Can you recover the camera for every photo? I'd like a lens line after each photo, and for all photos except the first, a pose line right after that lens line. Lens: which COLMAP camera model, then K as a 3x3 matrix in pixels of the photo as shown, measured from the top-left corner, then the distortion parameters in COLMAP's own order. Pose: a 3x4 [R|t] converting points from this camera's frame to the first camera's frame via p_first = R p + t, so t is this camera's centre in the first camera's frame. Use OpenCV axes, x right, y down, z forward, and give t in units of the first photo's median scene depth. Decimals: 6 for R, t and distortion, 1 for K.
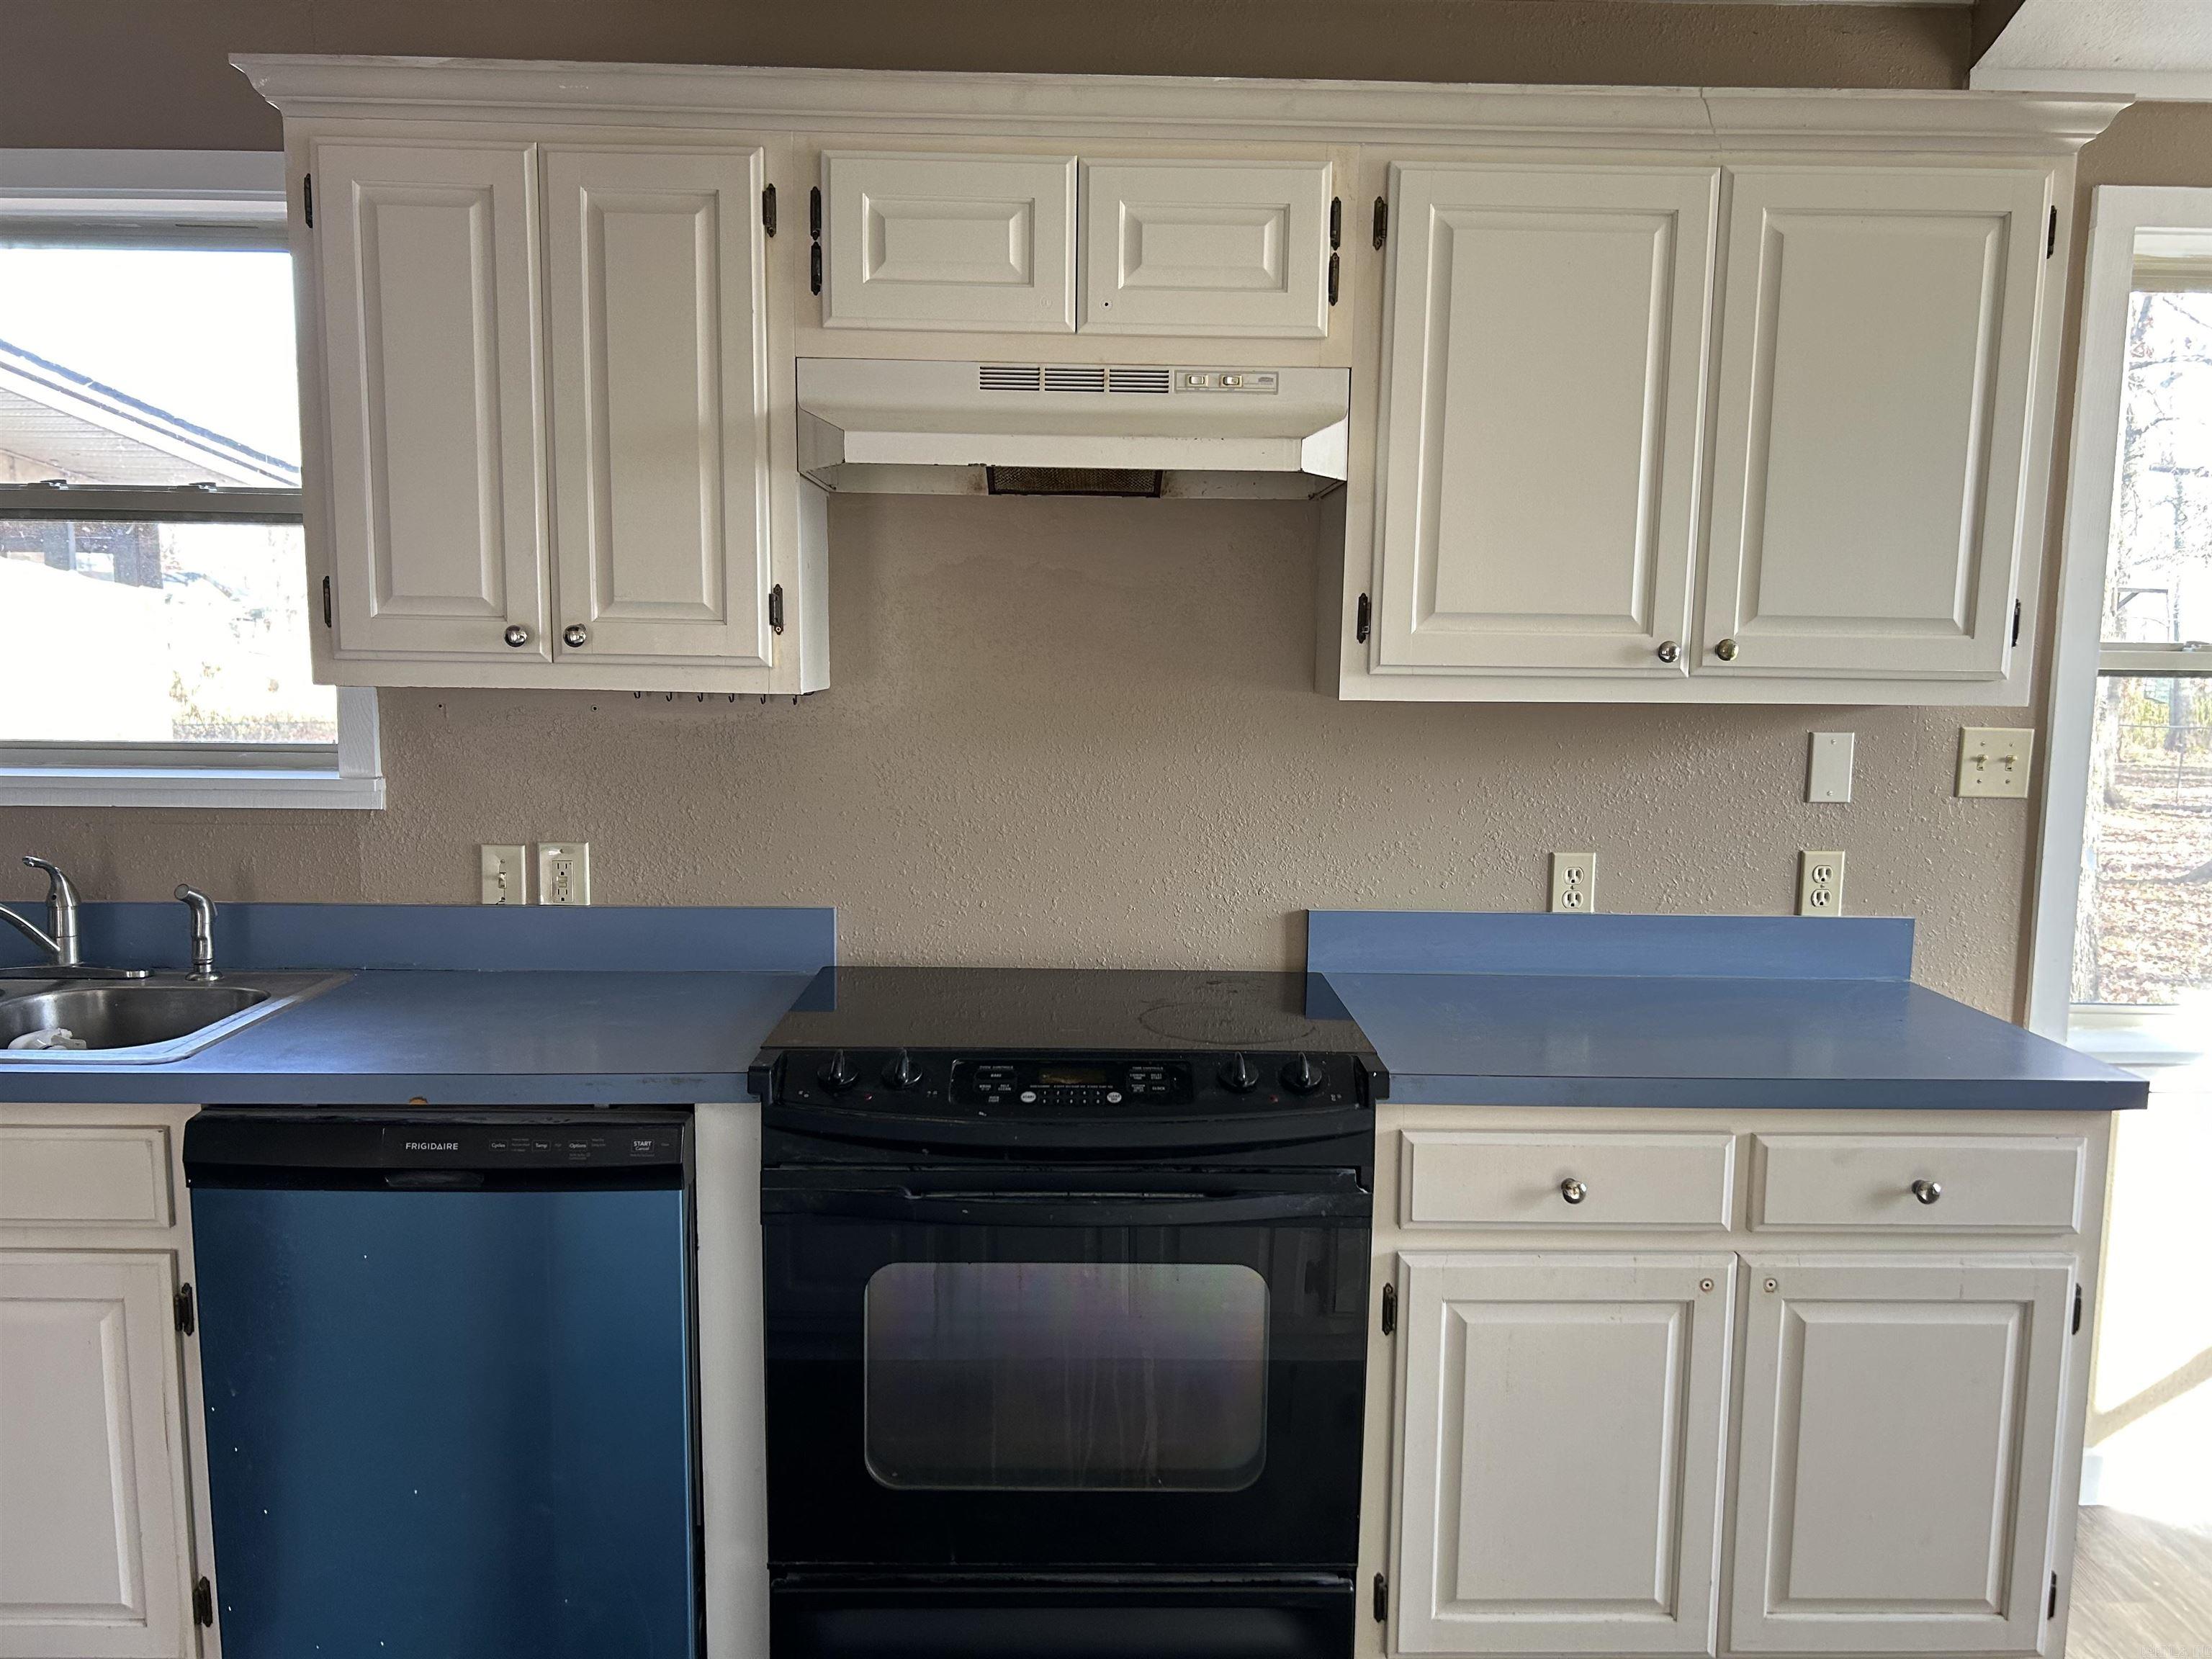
lens RADIAL K [[1674.4, 0, 1108.8], [0, 1674.4, 831.8], [0, 0, 1]] dist [0.069863, -0.078441]
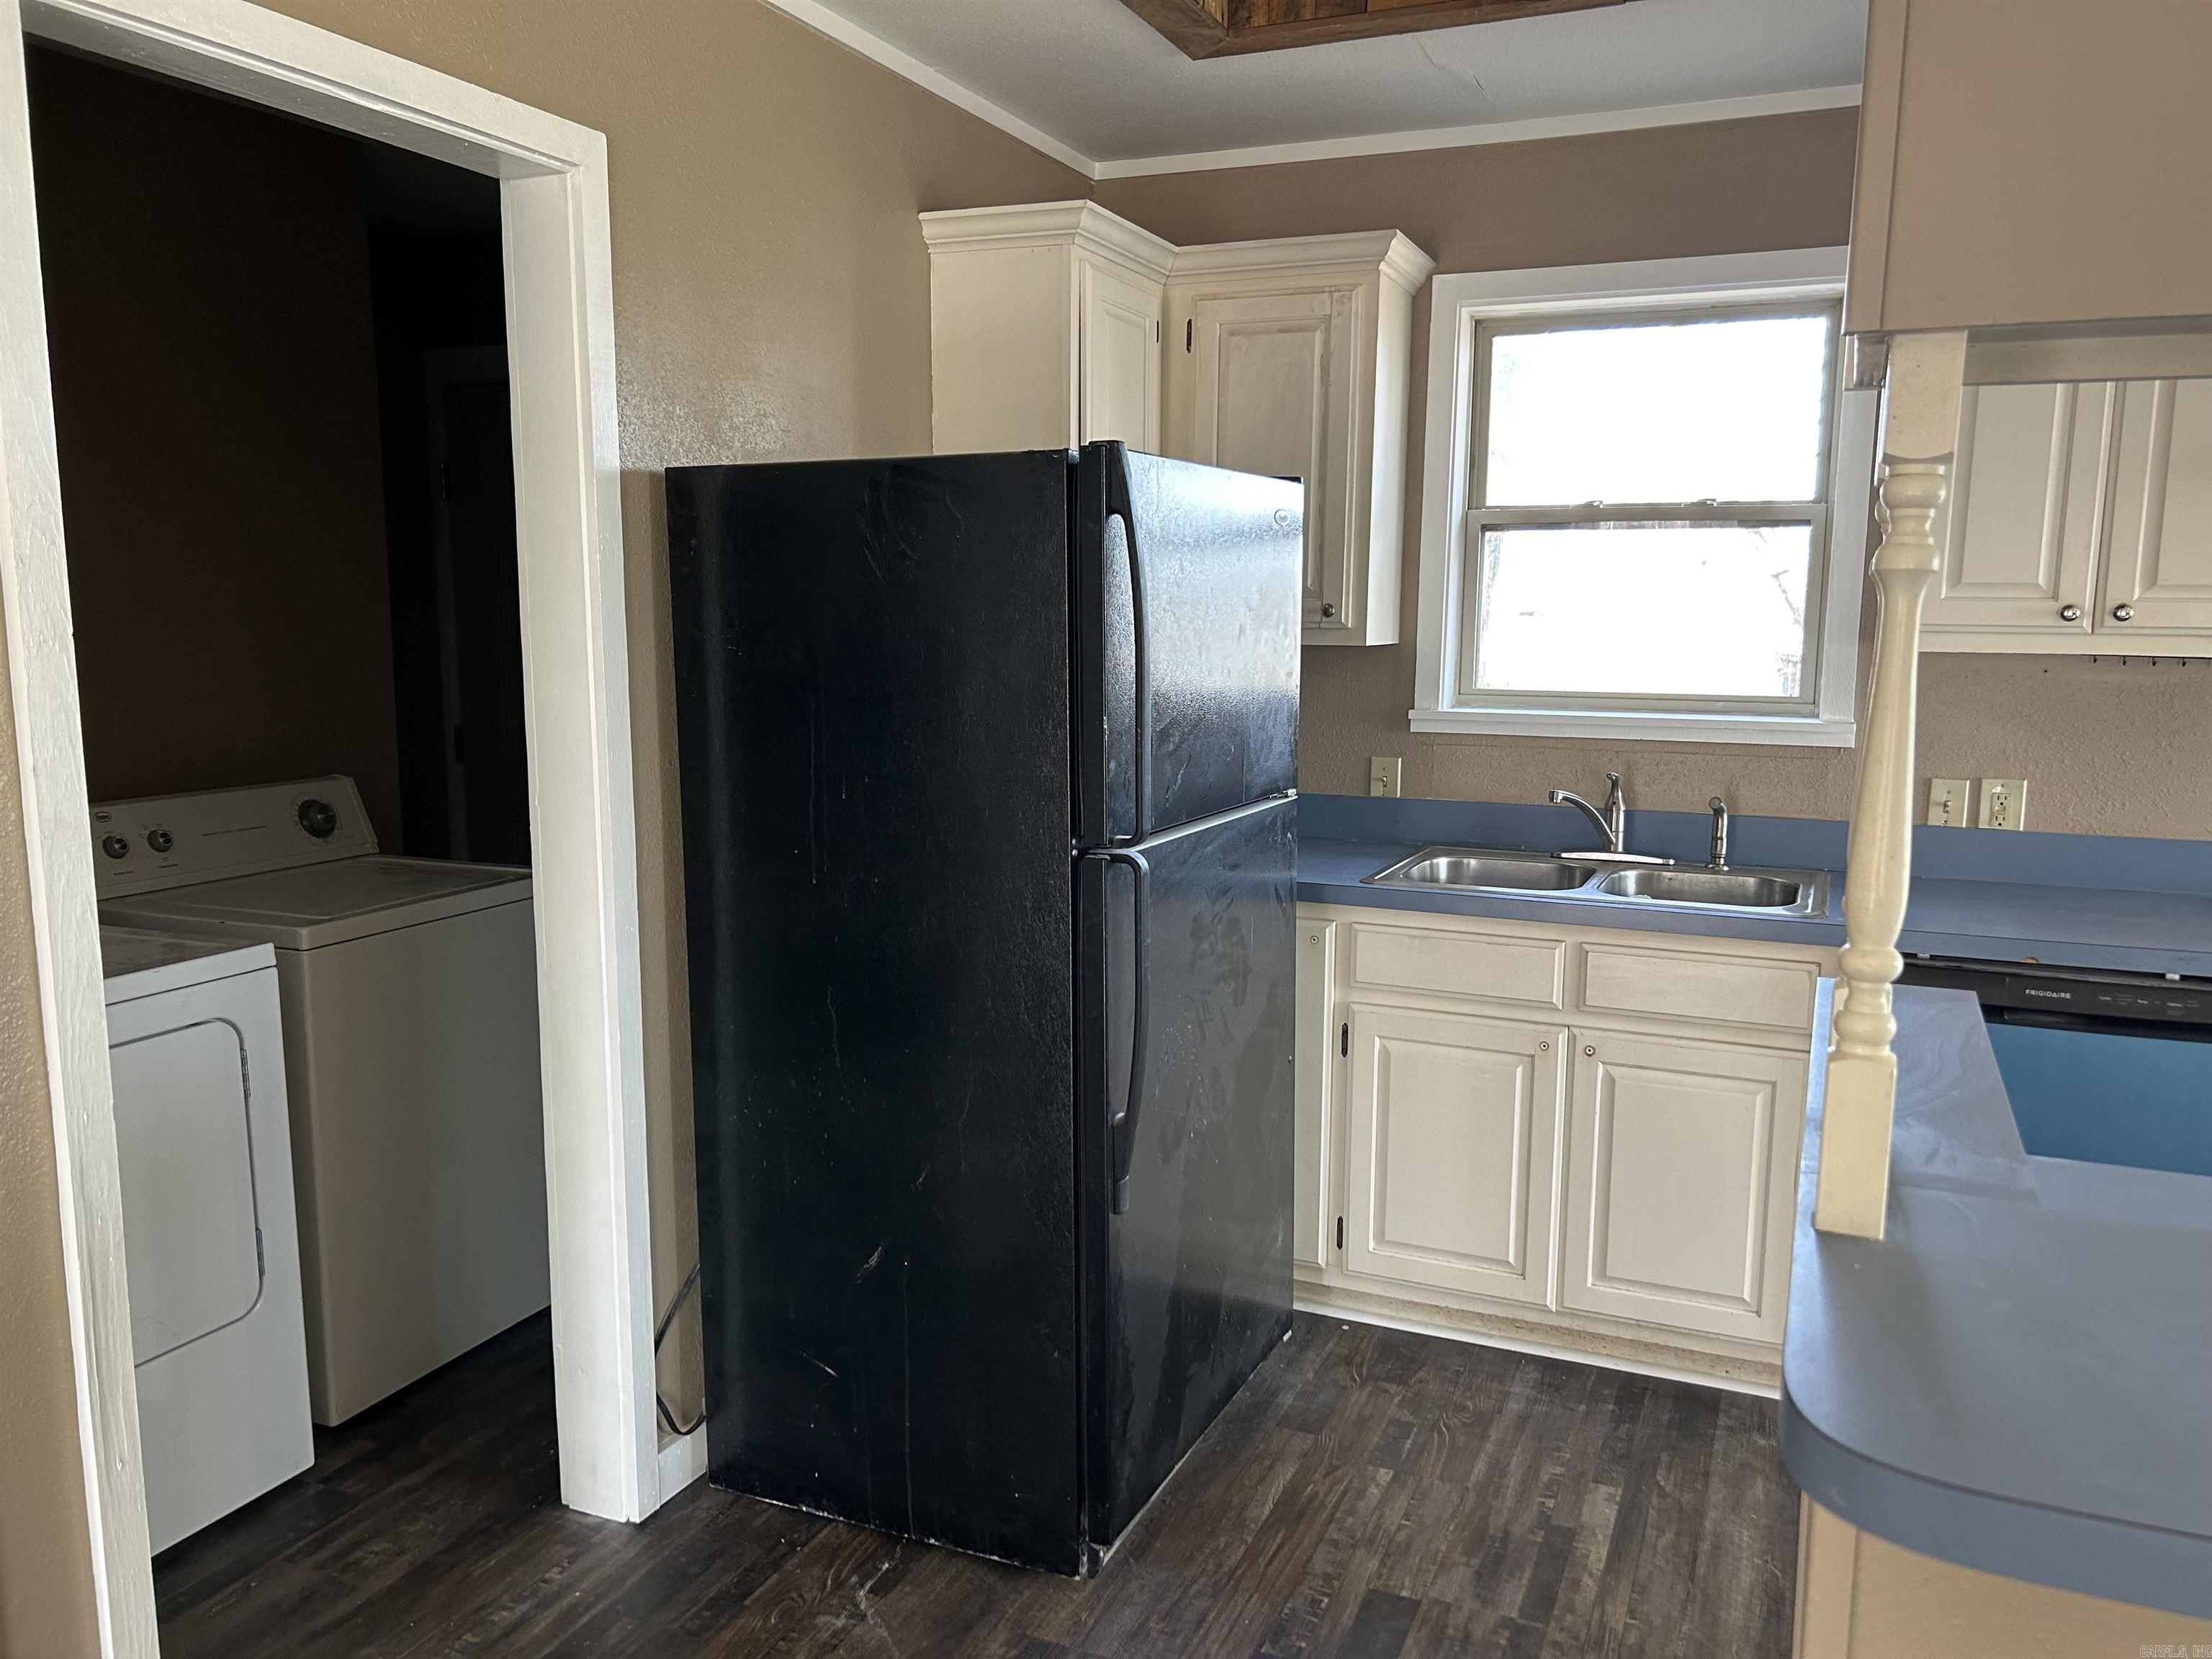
lens RADIAL K [[1674.4, 0, 1118.9], [0, 1674.4, 839.3], [0, 0, 1]] dist [0.069863, -0.078441]
pose [[0.913546, 0.053839, -0.403155, -0.429513], [-0.045898, 0.998515, 0.029341, 0.045822], [0.404136, -0.008300, 0.914661, -0.424687]]
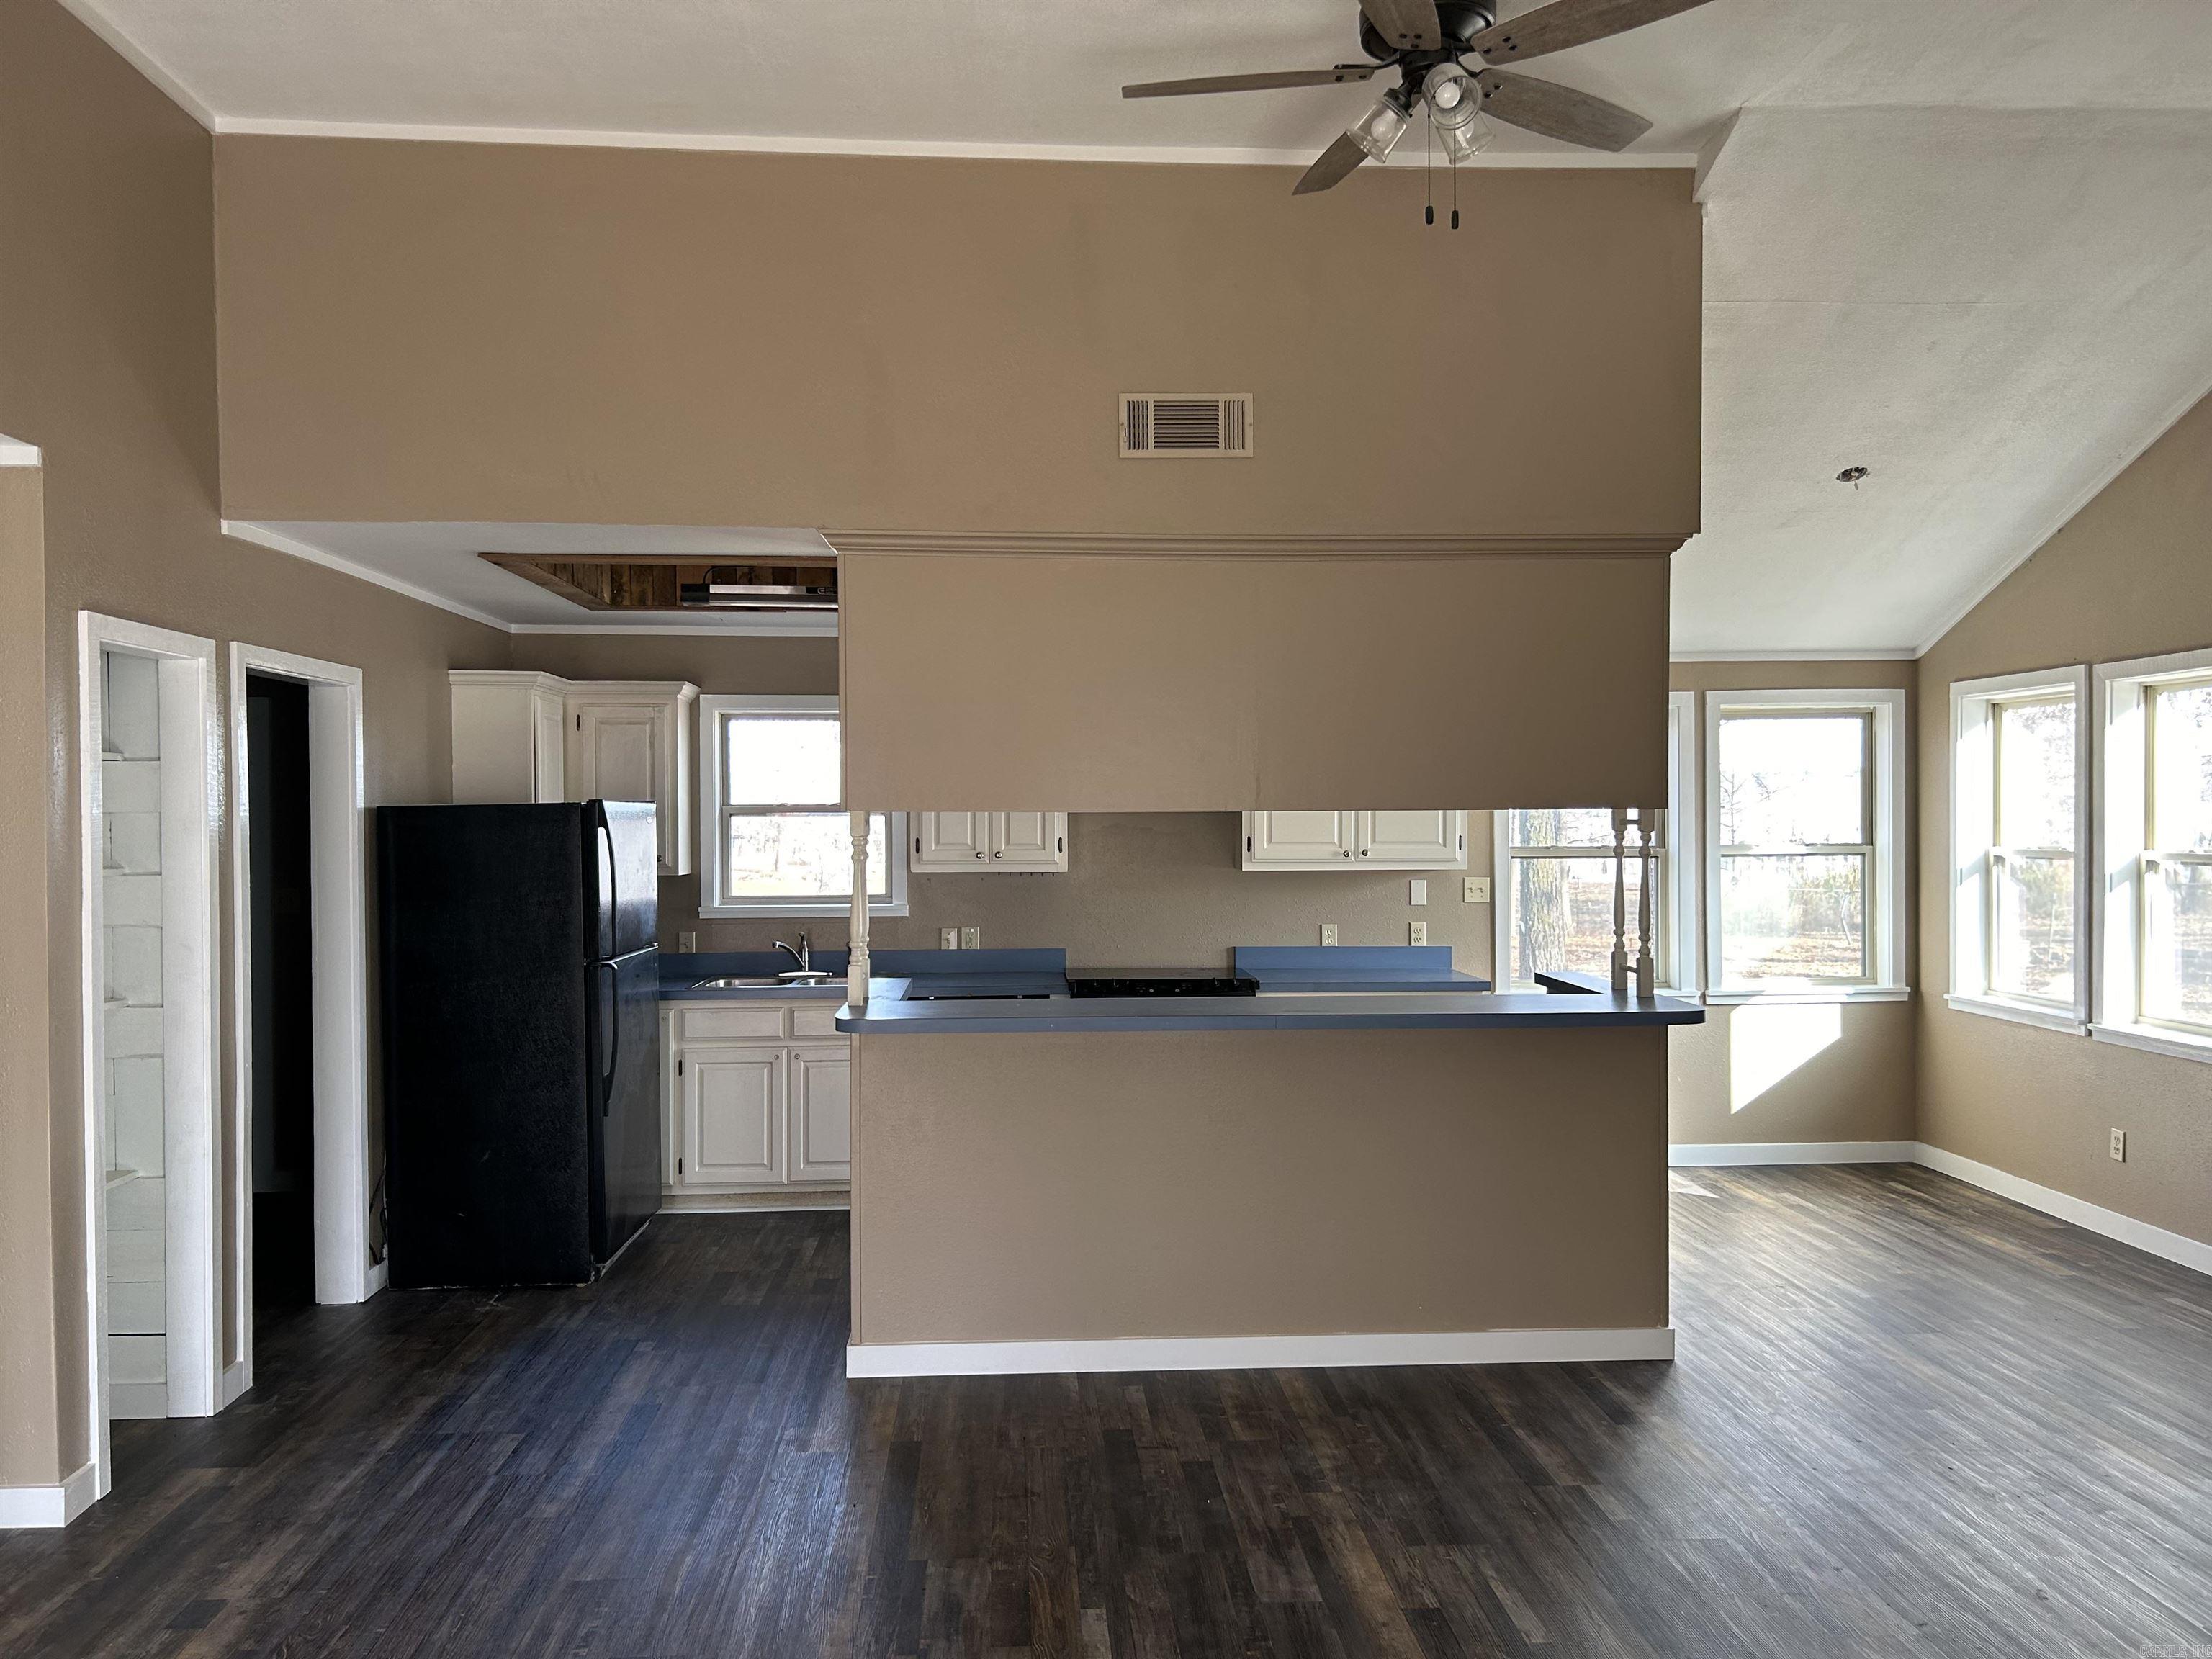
lens RADIAL K [[1674.4, 0, 1097.9], [0, 1674.4, 835.9], [0, 0, 1]] dist [0.069863, -0.078441]
pose [[0.998944, -0.017969, 0.042287, -0.233867], [0.022588, 0.993517, -0.111420, 0.176297], [-0.040011, 0.112257, 0.992873, -1.856175]]
